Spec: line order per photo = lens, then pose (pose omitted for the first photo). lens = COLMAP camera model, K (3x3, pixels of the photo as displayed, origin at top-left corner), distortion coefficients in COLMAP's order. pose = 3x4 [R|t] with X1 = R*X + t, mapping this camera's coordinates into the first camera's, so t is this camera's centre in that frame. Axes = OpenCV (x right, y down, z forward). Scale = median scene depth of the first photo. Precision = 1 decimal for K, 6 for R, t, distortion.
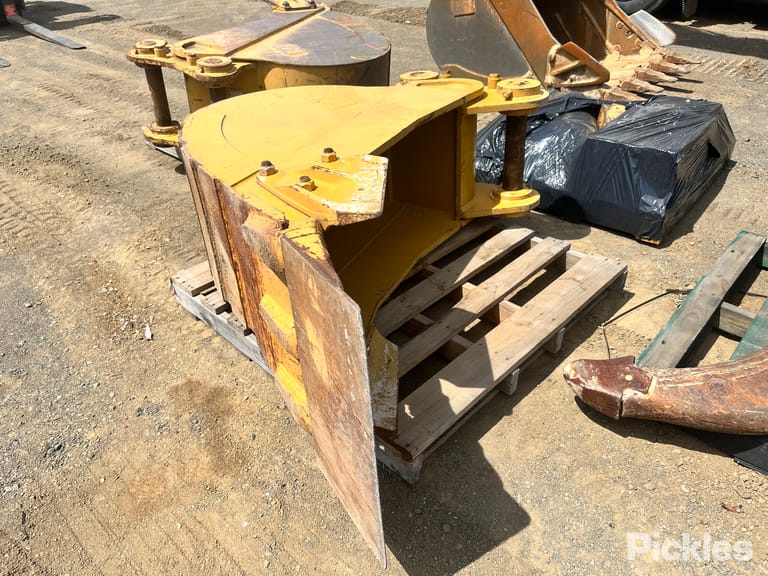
lens RADIAL K [[581.9, 0, 386.9], [0, 581.9, 286.3], [0, 0, 1]] dist [0.047165, -0.065639]
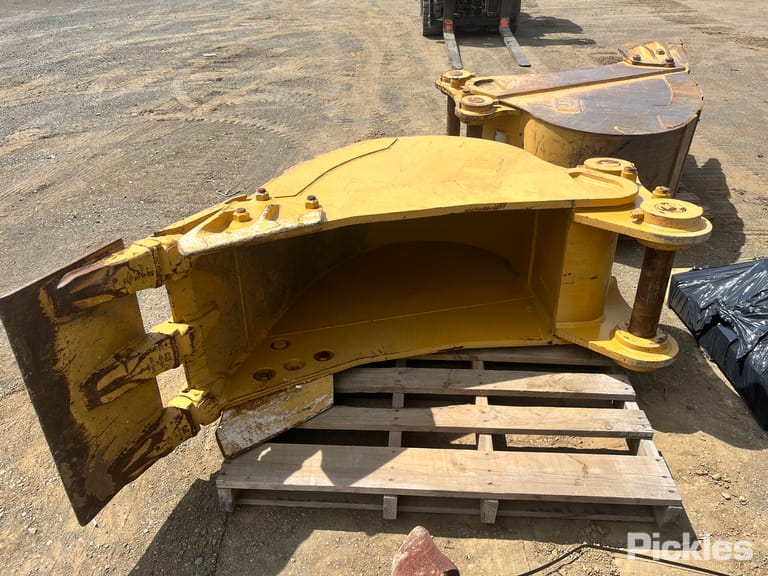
lens RADIAL K [[581.9, 0, 387.4], [0, 581.9, 288.9], [0, 0, 1]] dist [0.047165, -0.065639]
pose [[0.648446, 0.410318, -0.641215, 0.520065], [-0.426087, 0.893634, 0.140950, -0.205198], [0.630847, 0.181815, 0.754305, 0.217532]]
